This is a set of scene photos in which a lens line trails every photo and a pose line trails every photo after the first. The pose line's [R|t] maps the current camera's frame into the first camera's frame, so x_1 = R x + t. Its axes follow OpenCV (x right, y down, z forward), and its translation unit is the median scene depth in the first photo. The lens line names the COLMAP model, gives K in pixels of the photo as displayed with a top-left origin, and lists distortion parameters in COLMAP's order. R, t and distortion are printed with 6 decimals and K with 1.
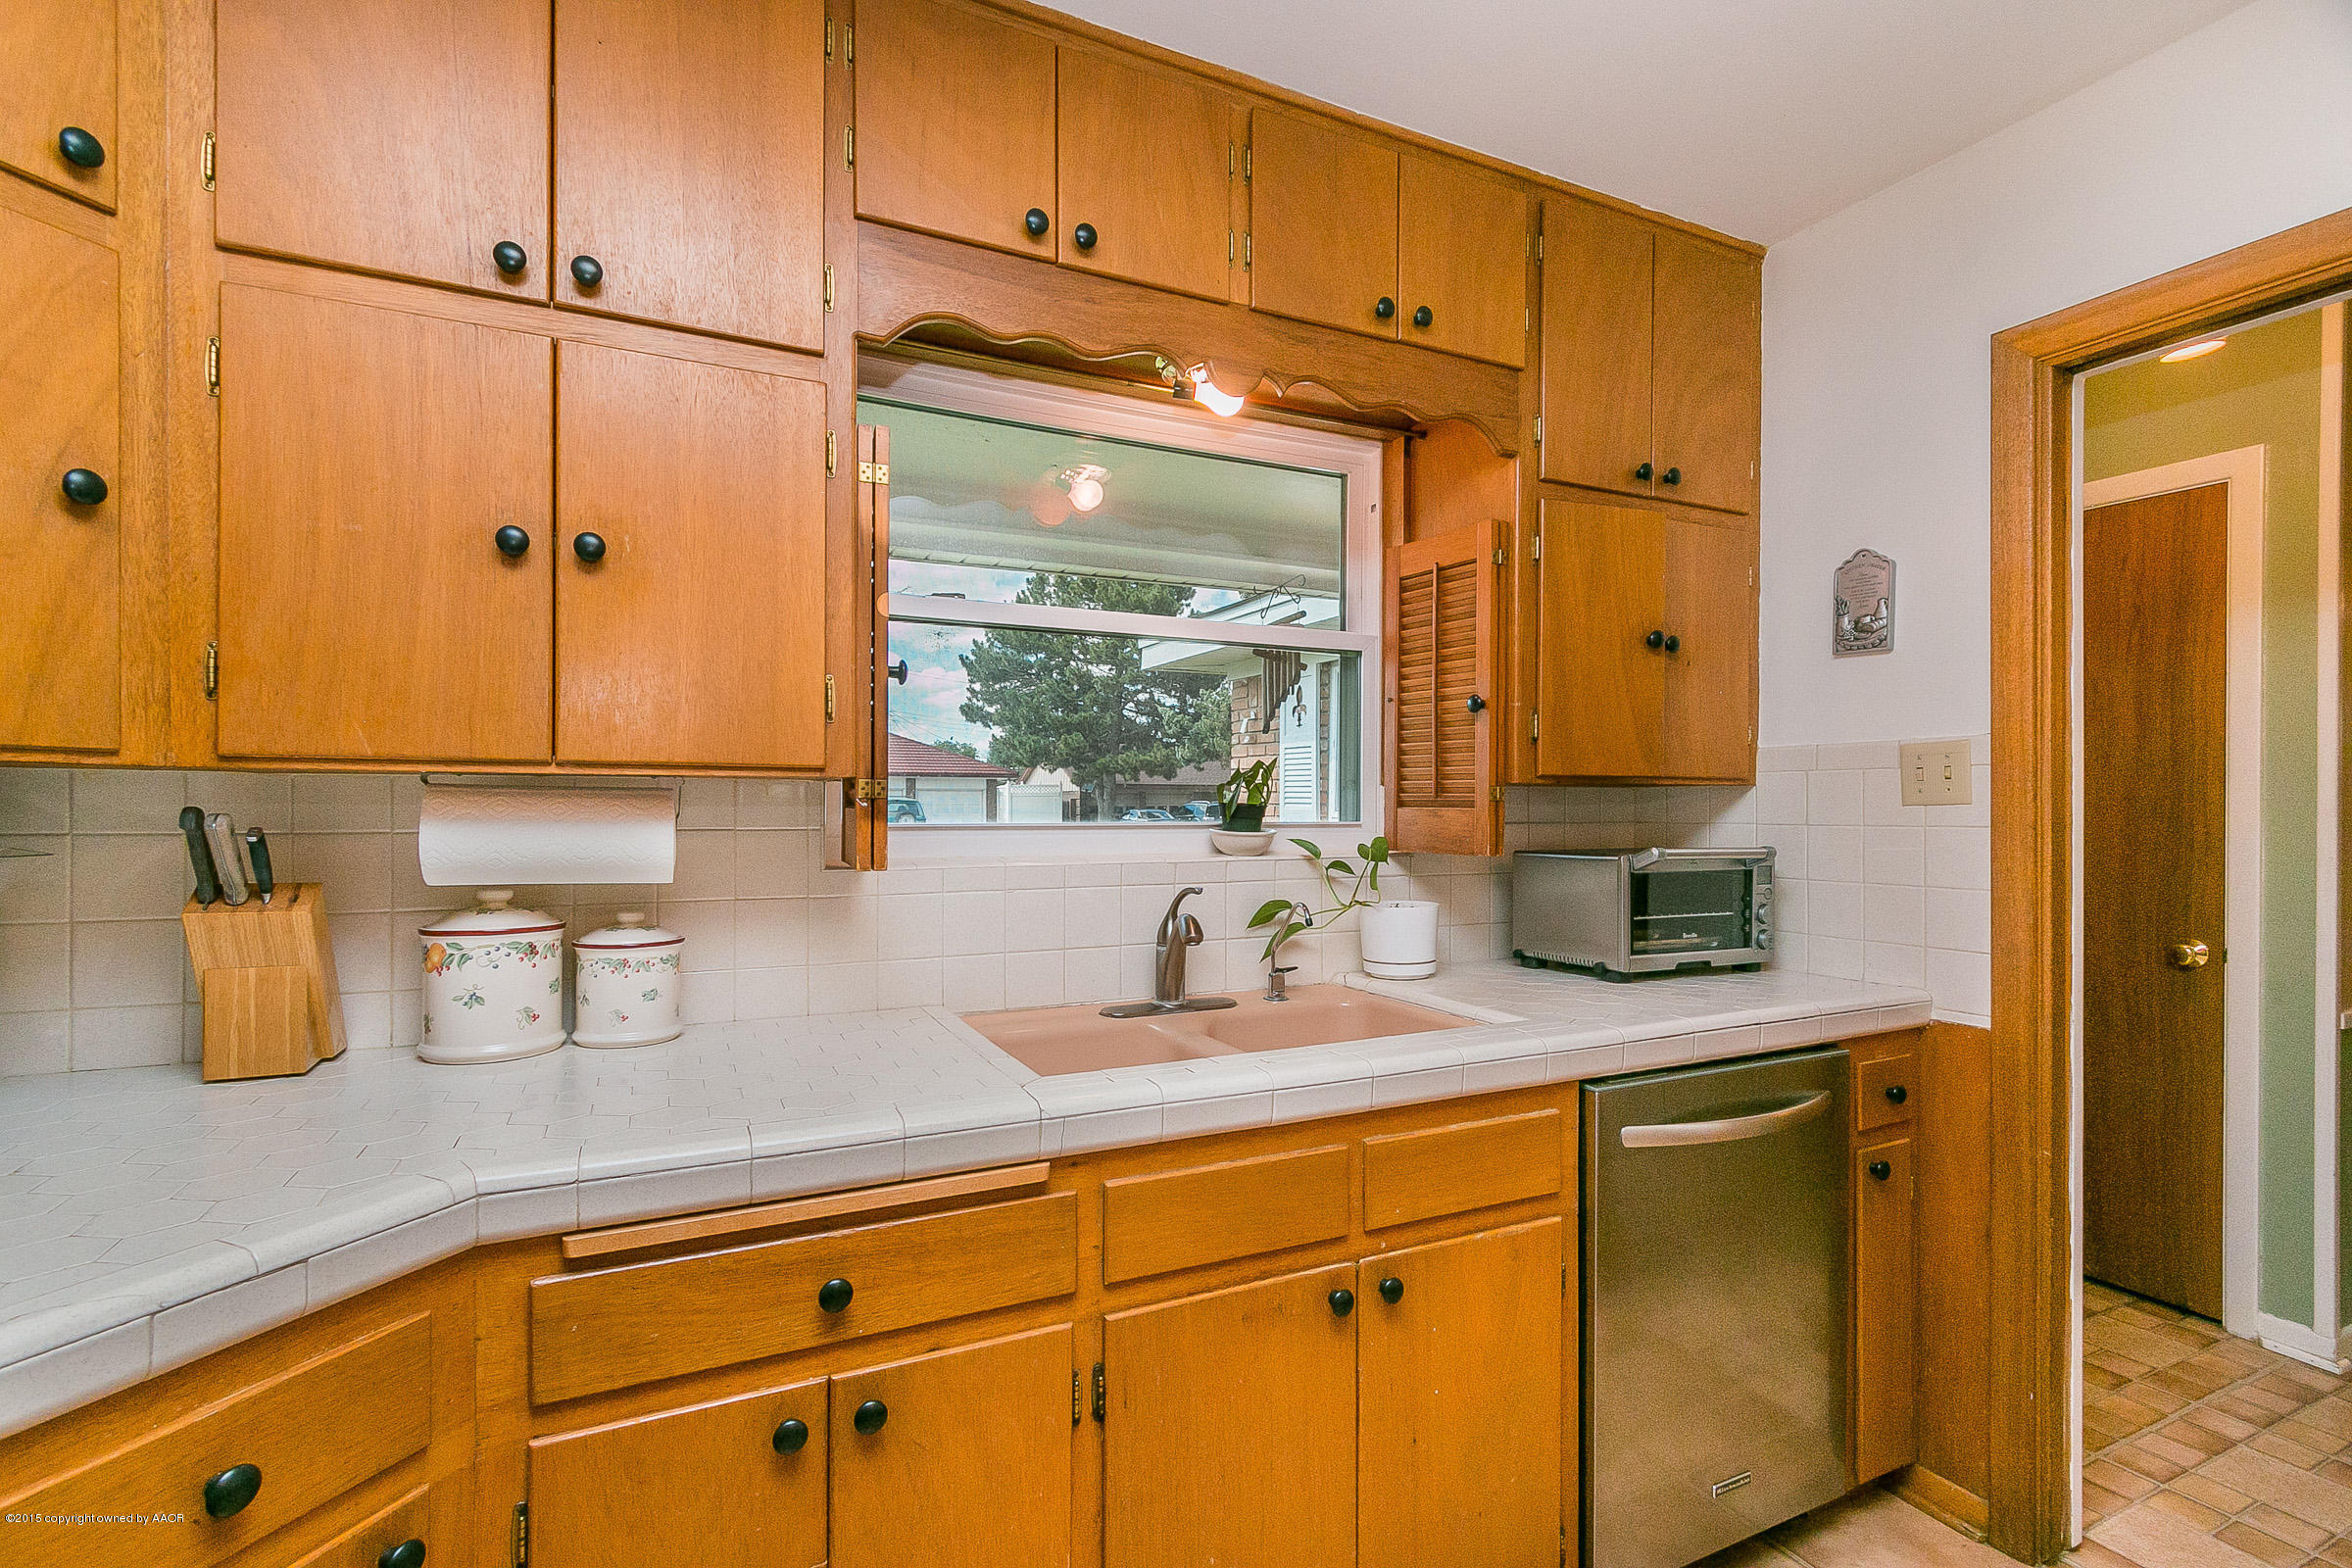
lens RADIAL K [[1075.0, 0, 1176.2], [0, 1075.0, 796.6], [0, 0, 1]] dist [0.010976, 0.000129]
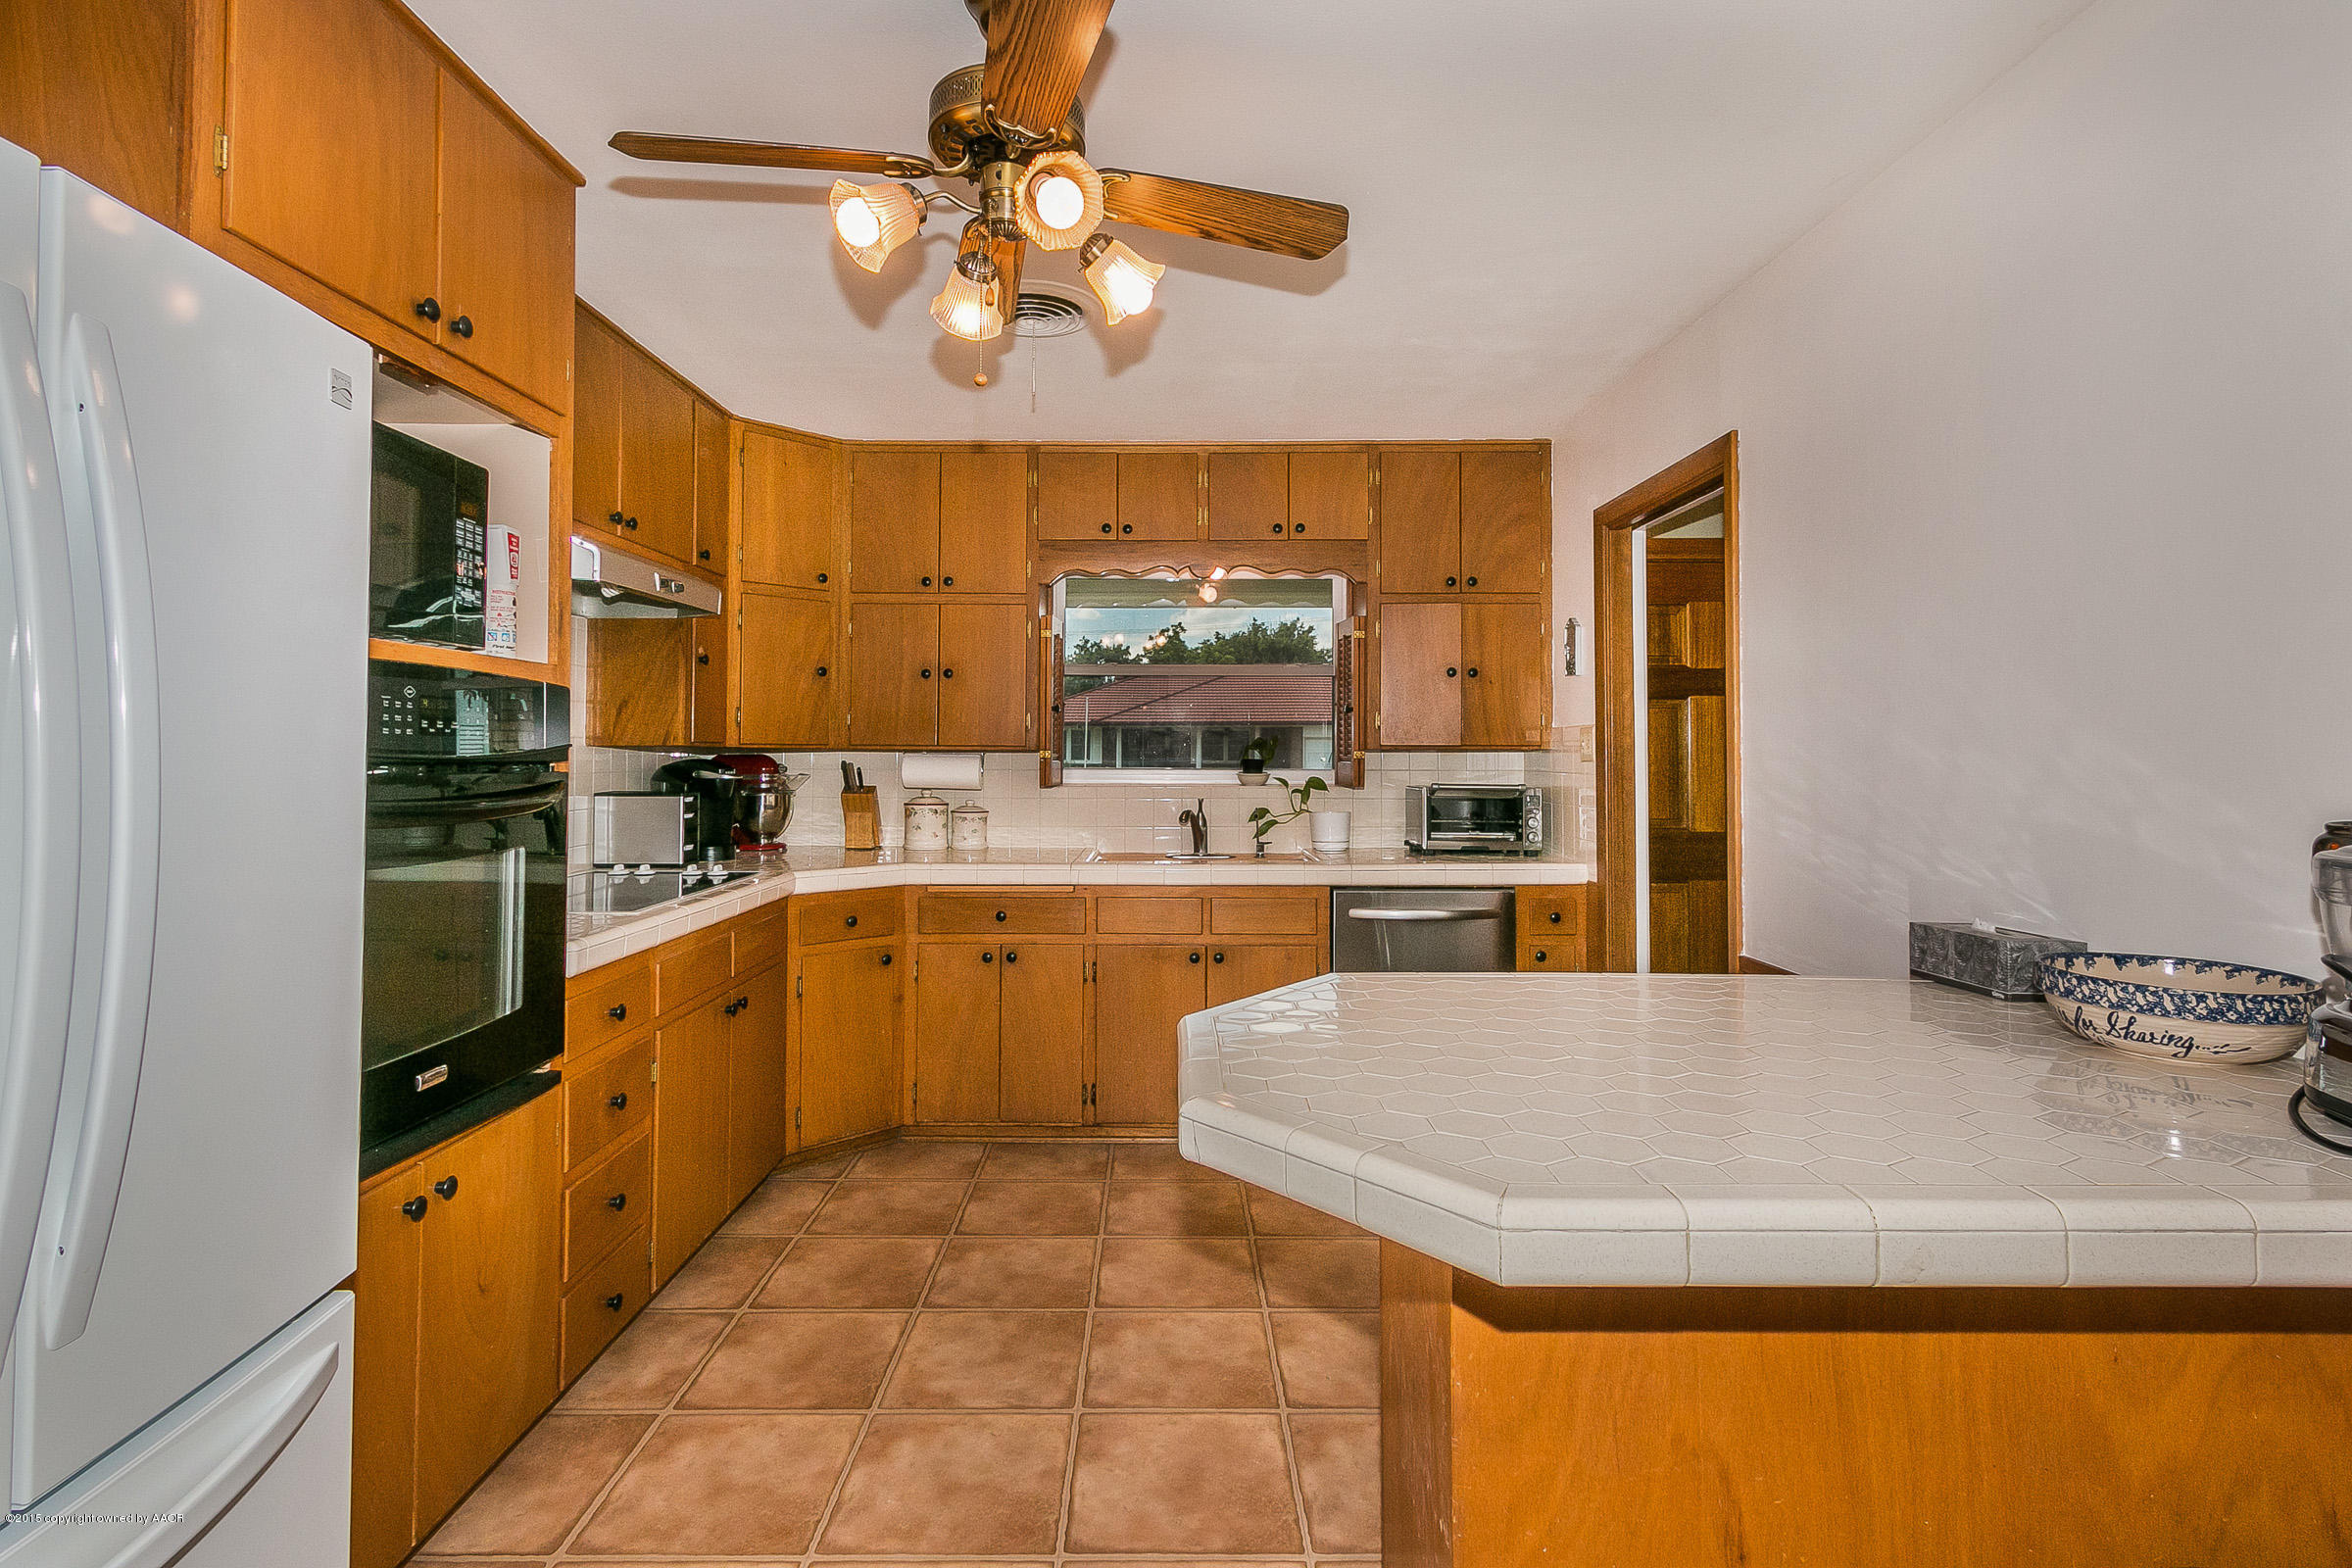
lens RADIAL K [[1075.0, 0, 1171.7], [0, 1075.0, 726.3], [0, 0, 1]] dist [0.010976, 0.000129]
pose [[0.906515, -0.010872, -0.422033, 0.885954], [-0.001548, 0.999576, -0.029075, 0.002429], [0.422171, 0.027010, 0.906114, -0.993652]]
